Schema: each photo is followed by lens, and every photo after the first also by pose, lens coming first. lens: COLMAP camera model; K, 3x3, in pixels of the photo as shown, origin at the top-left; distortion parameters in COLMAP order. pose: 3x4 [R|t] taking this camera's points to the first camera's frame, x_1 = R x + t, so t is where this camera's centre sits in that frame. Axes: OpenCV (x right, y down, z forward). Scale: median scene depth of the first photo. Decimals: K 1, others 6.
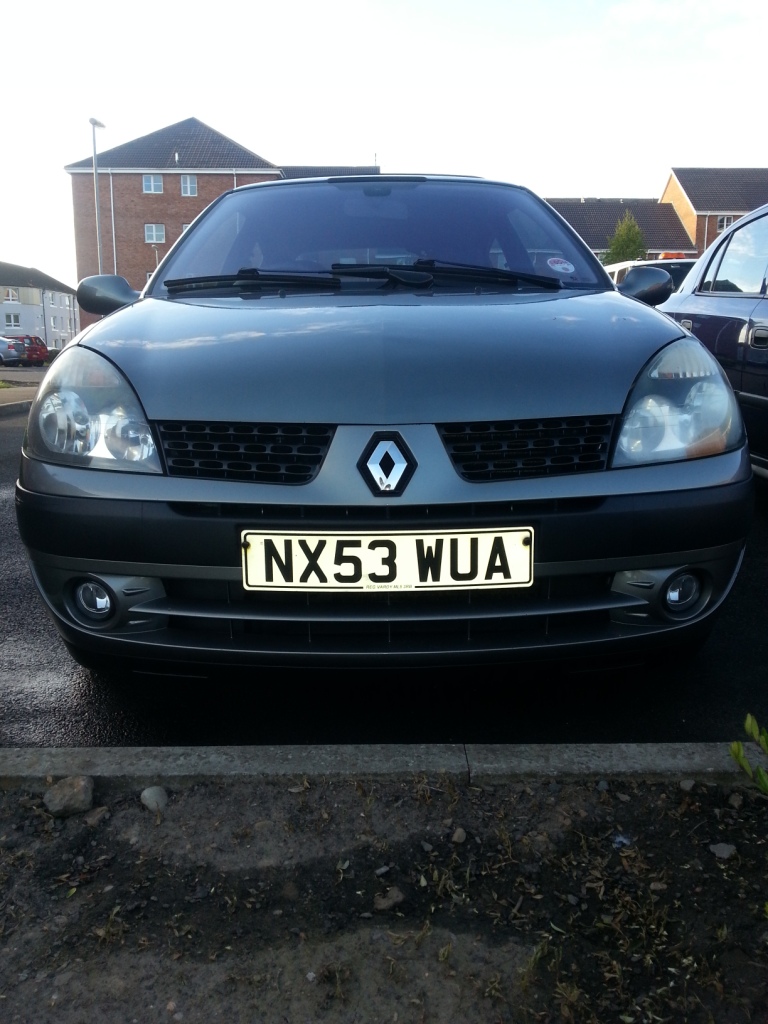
lens RADIAL K [[835.8, 0, 383.3], [0, 835.8, 506.3], [0, 0, 1]] dist [0.019143, -0.008125]
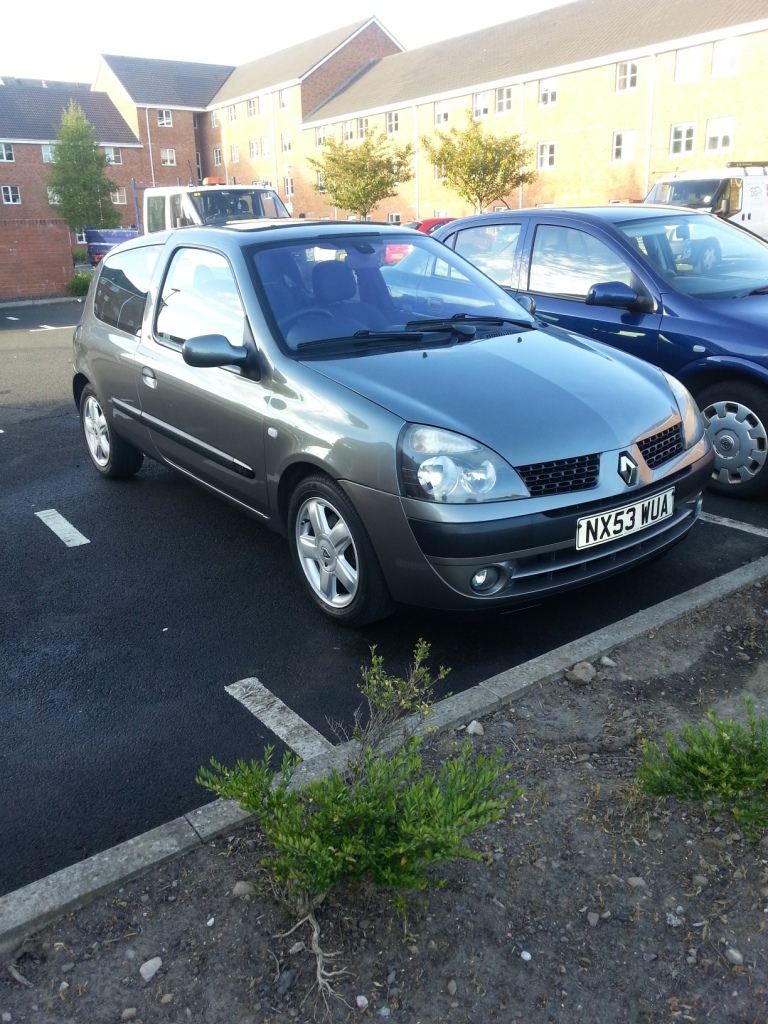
lens RADIAL K [[835.8, 0, 384.3], [0, 835.8, 515.5], [0, 0, 1]] dist [0.019143, -0.008125]
pose [[0.803241, -0.212409, 0.556495, -1.521911], [0.136326, 0.975016, 0.175382, -0.355953], [-0.579844, -0.065009, 0.812130, -0.236847]]
